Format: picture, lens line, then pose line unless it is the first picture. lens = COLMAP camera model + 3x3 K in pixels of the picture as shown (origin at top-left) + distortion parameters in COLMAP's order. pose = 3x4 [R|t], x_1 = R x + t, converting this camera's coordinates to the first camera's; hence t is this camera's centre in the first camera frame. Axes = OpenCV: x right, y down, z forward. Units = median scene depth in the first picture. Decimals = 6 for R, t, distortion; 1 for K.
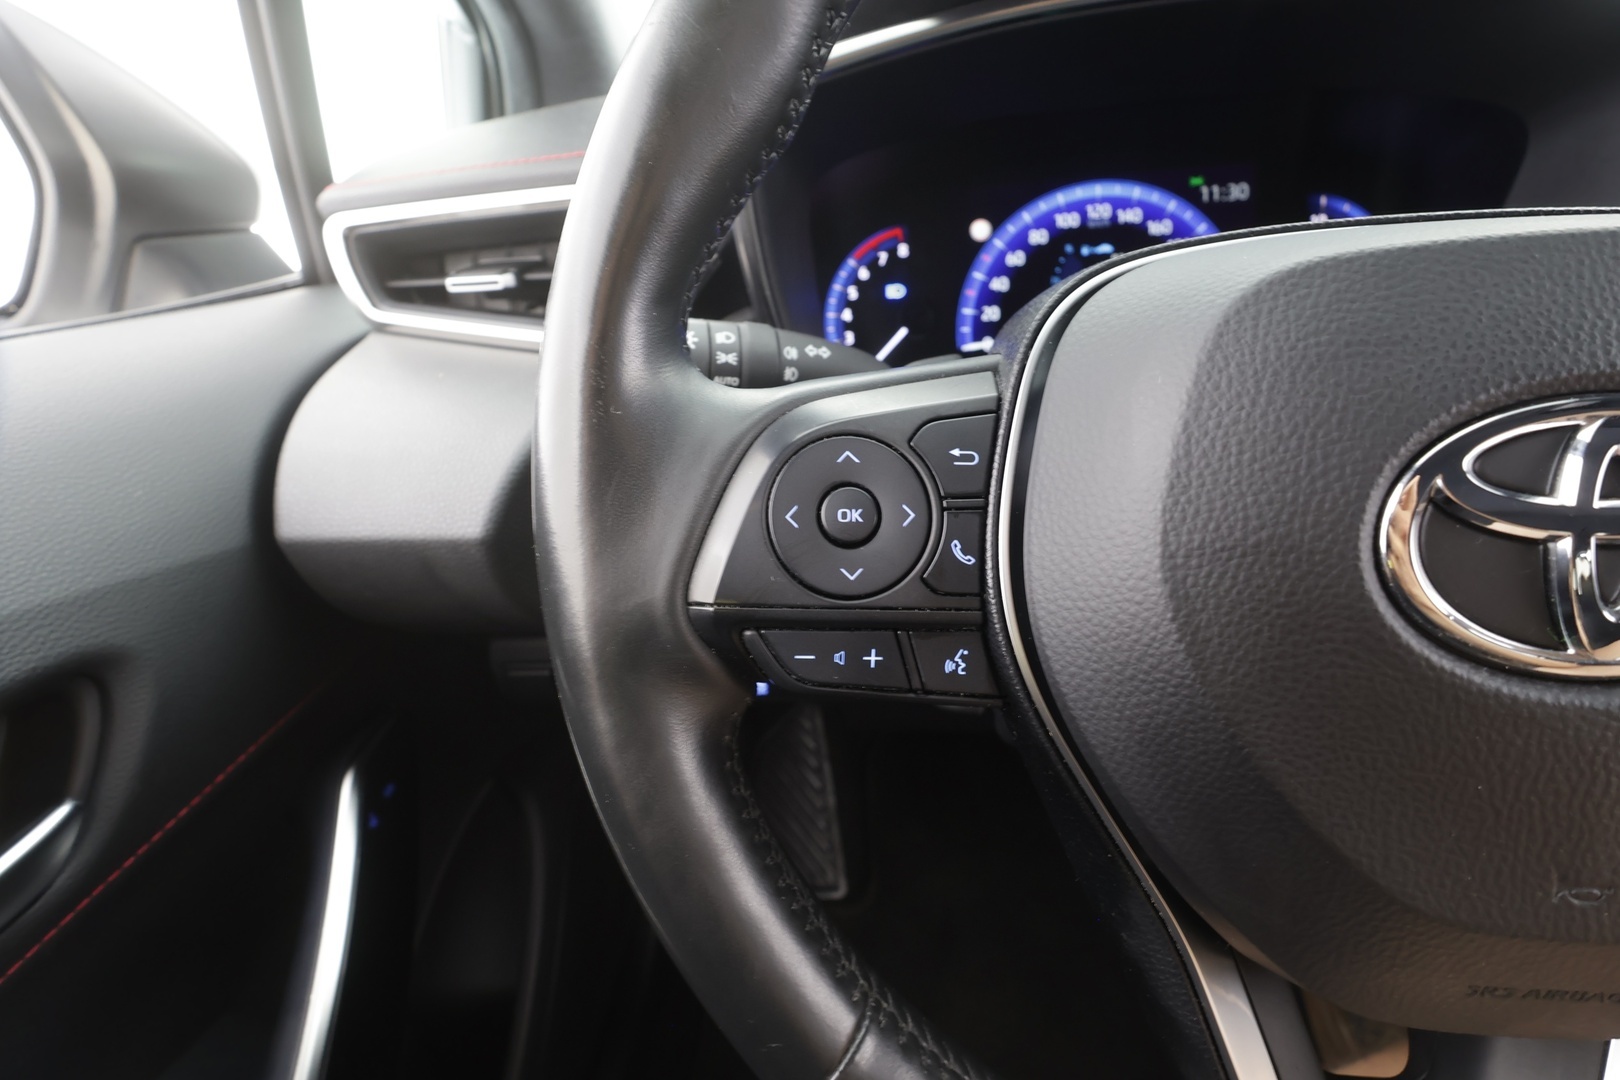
lens RADIAL K [[750.8, 0, 810.7], [0, 750.8, 557.3], [0, 0, 1]] dist [-0.000328, -0.000048]
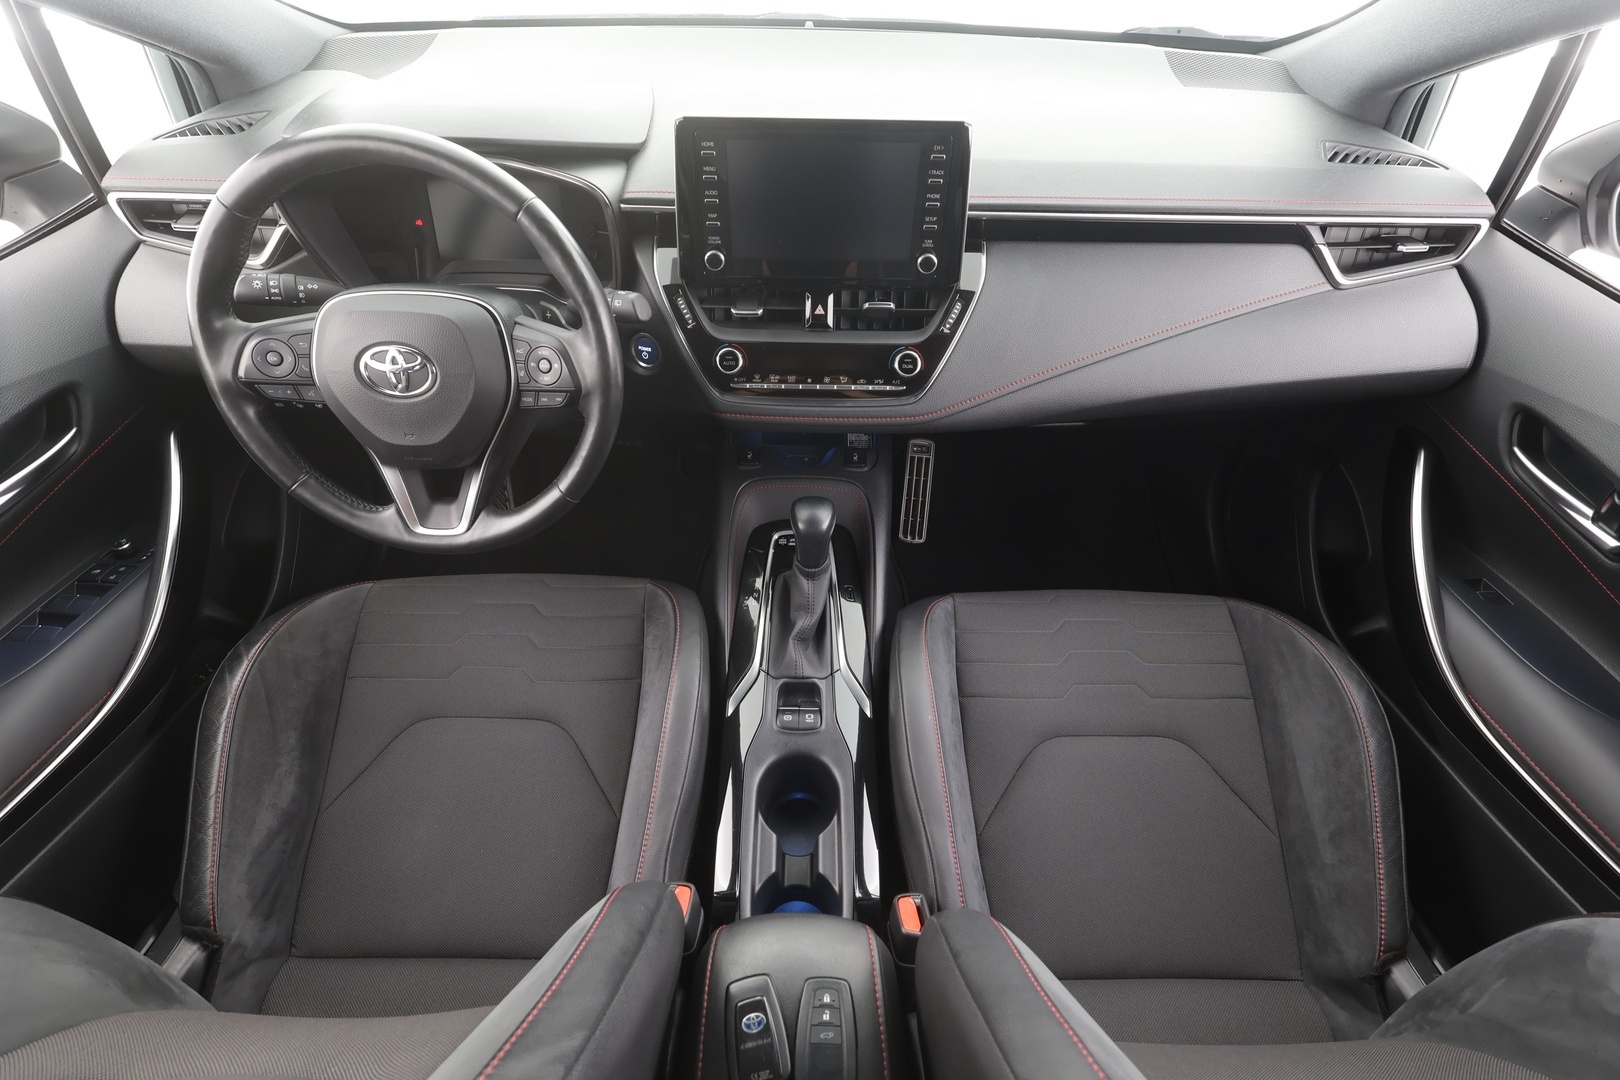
lens RADIAL K [[757.7, 0, 810.0], [0, 757.7, 540.0], [0, 0, 1]] dist [0.001618, 0.000665]
pose [[0.991865, 0.002311, 0.127273, 1.859072], [-0.042055, 0.949643, 0.310500, -0.399234], [-0.120146, -0.313326, 0.942015, -2.773312]]
